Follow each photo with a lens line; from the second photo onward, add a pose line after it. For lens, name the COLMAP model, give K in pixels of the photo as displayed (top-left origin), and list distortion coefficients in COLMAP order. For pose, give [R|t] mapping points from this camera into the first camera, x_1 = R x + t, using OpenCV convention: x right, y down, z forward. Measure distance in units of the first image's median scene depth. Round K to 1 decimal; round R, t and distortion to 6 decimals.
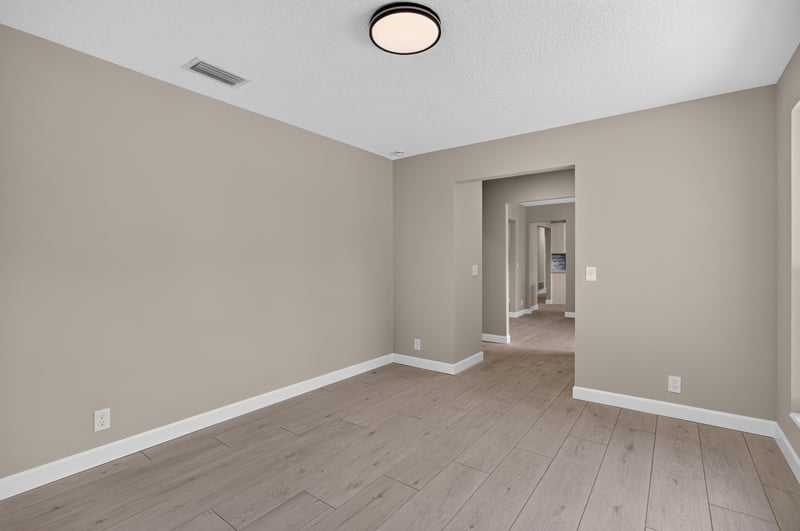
lens RADIAL K [[370.6, 0, 399.0], [0, 370.6, 261.8], [0, 0, 1]] dist [-0.003272, -0.000183]
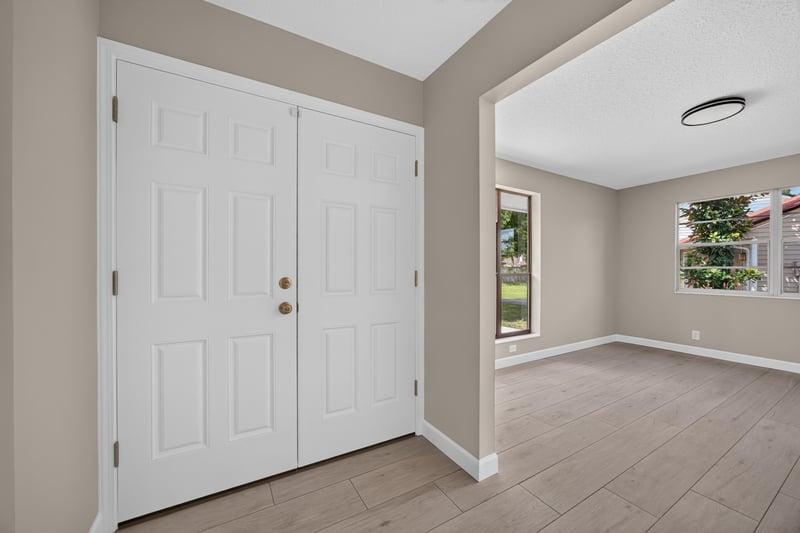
lens RADIAL K [[316.9, 0, 402.4], [0, 316.9, 271.9], [0, 0, 1]] dist [0.000282, 0.000220]
pose [[-0.930243, -0.000009, 0.366944, 0.480574], [0.003770, 0.999947, 0.009583, 0.021020], [-0.366924, 0.010298, -0.930194, 1.780242]]
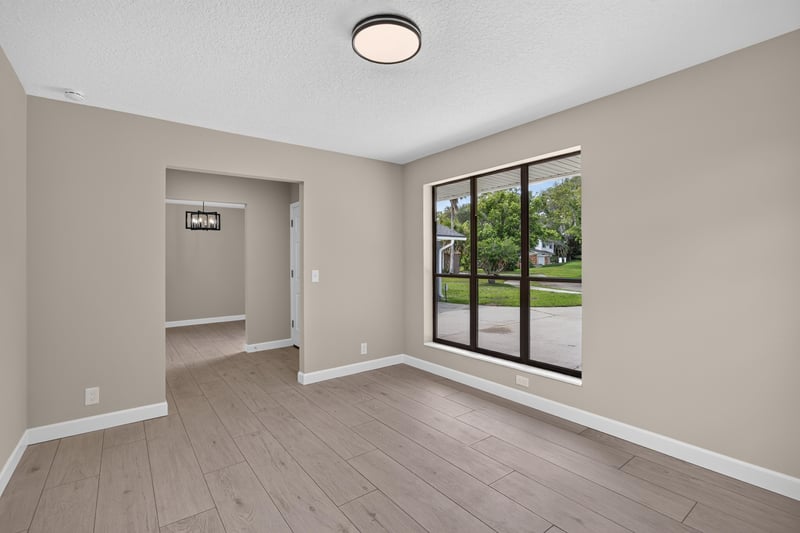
lens RADIAL K [[370.6, 0, 399.0], [0, 370.6, 262.8], [0, 0, 1]] dist [-0.003272, -0.000183]
pose [[0.279932, 0.000554, 0.960020, -0.627182], [0.013106, 0.999904, -0.004399, -0.001886], [-0.959930, 0.013814, 0.279898, 0.444973]]
